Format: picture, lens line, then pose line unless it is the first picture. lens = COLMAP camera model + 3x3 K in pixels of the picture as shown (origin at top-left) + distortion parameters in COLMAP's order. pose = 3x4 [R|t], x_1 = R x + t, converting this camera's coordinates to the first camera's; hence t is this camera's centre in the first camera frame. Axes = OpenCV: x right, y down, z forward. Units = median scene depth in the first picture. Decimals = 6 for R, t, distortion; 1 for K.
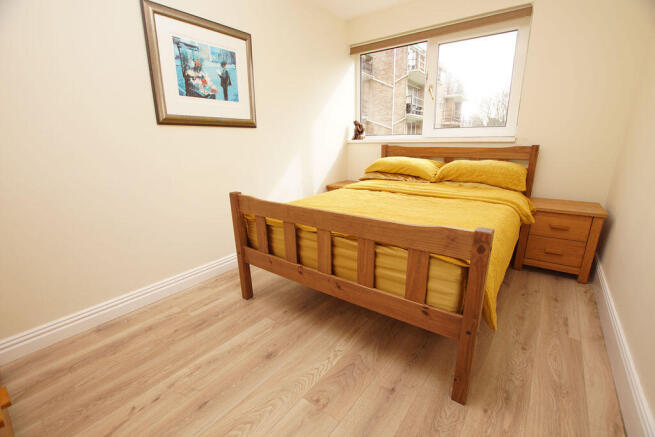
lens RADIAL K [[309.6, 0, 324.9], [0, 309.6, 225.8], [0, 0, 1]] dist [-0.001408, -0.000498]
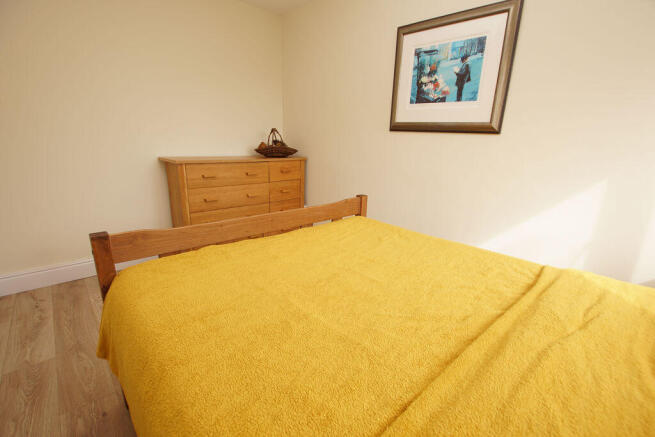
lens RADIAL K [[309.6, 0, 324.9], [0, 309.6, 225.8], [0, 0, 1]] dist [-0.001408, -0.000498]
pose [[-0.194951, 0.274061, -0.941746, 0.674922], [-0.305605, 0.895397, 0.323836, -0.283033], [0.931987, 0.350934, -0.090804, 0.916783]]
